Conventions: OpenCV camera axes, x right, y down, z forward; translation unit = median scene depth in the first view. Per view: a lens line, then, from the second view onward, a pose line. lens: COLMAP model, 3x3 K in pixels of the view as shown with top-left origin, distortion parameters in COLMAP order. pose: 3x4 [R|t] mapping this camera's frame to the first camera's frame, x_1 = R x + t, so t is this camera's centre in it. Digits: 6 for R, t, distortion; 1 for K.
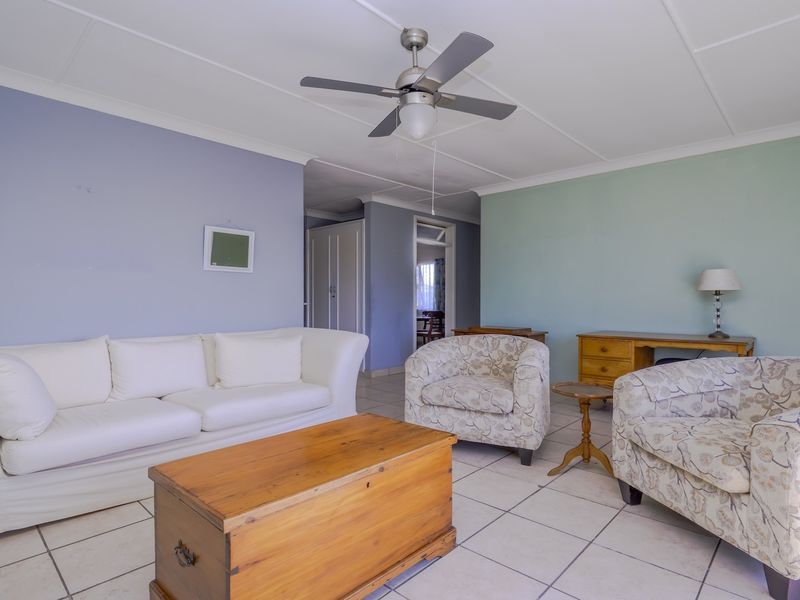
lens RADIAL K [[468.3, 0, 399.2], [0, 468.3, 327.0], [0, 0, 1]] dist [-0.004960, -0.001771]
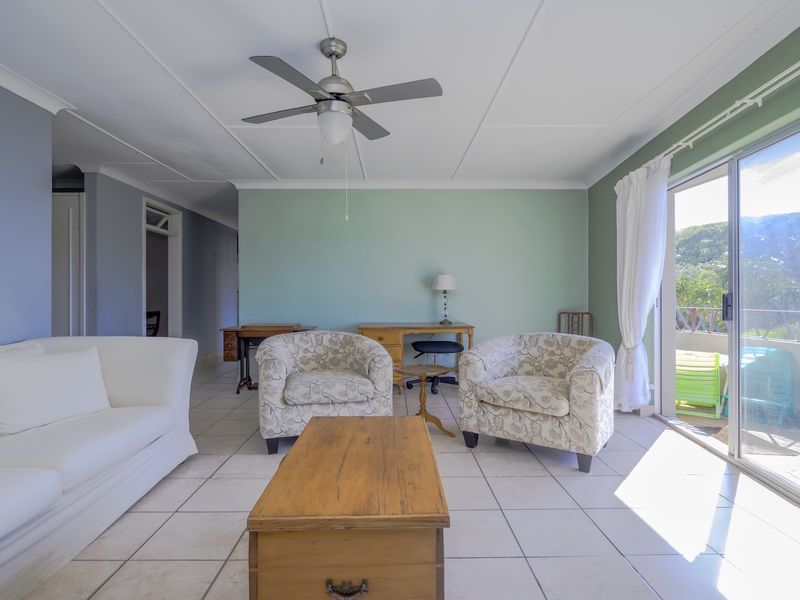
lens RADIAL K [[478.5, 0, 401.1], [0, 478.5, 319.5], [0, 0, 1]] dist [-0.002176, -0.001769]
pose [[0.688936, -0.040199, 0.723707, -0.508669], [0.042188, 0.998992, 0.015330, -0.020706], [-0.723594, 0.019970, 0.689937, 0.136137]]
